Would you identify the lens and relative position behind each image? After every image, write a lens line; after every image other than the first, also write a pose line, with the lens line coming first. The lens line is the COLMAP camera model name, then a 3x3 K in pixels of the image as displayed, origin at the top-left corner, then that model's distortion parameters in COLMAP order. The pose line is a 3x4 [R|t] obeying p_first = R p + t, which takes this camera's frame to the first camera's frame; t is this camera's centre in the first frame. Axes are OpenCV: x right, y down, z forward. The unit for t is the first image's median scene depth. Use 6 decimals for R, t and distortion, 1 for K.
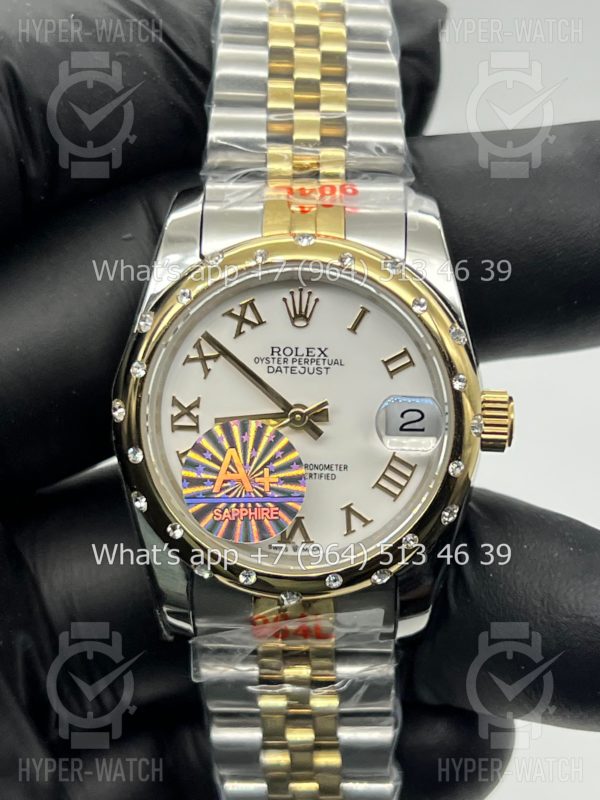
lens RADIAL K [[1850.4, 0, 300.0], [0, 1850.4, 400.0], [0, 0, 1]] dist [0.135813, 0.313741]
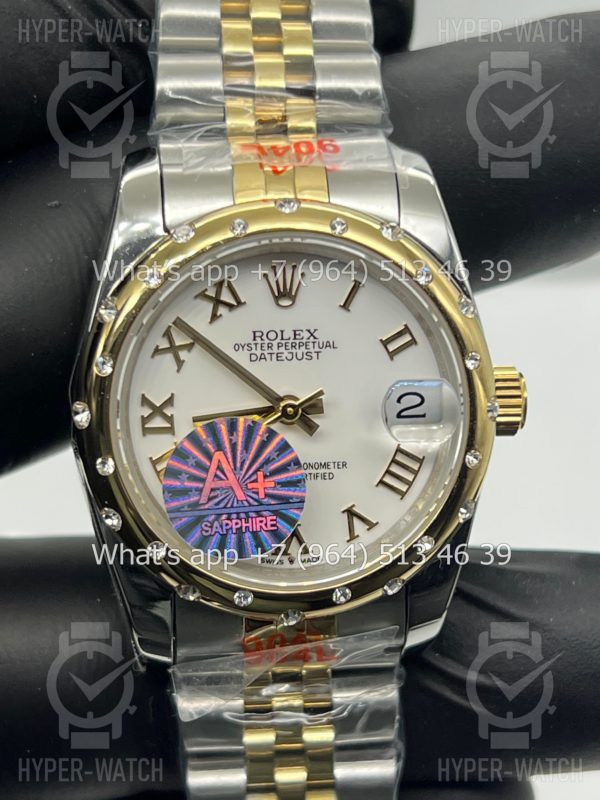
lens RADIAL K [[1850.4, 0, 300.0], [0, 1850.4, 400.0], [0, 0, 1]] dist [0.135813, 0.313741]
pose [[0.988502, -0.056571, 0.140230, -0.117084], [0.053302, 0.998214, 0.026965, -0.018680], [-0.141505, -0.019180, 0.989752, 0.138718]]
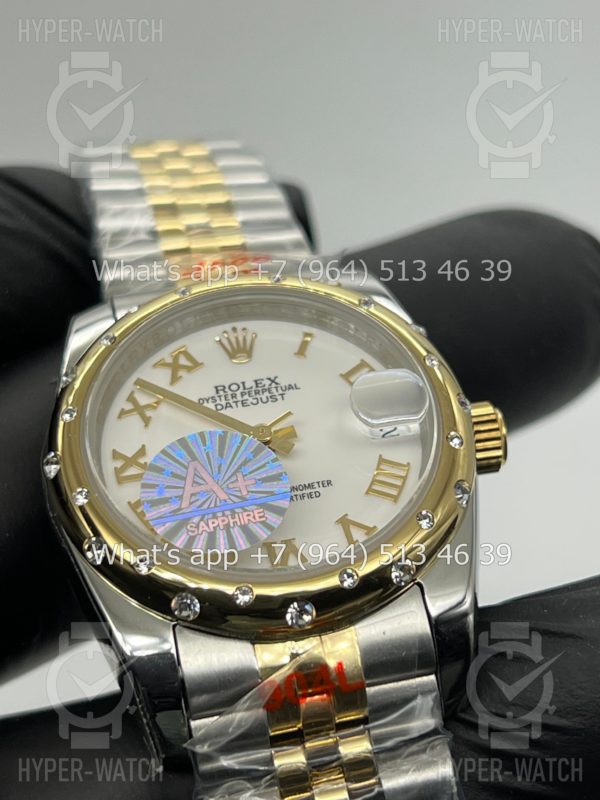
lens RADIAL K [[1850.4, 0, 300.0], [0, 1850.4, 400.0], [0, 0, 1]] dist [0.135813, 0.313741]
pose [[0.972799, -0.152230, 0.174608, -0.130509], [0.227558, 0.769047, -0.597315, 0.510646], [-0.043353, 0.620801, 0.782769, 0.315132]]
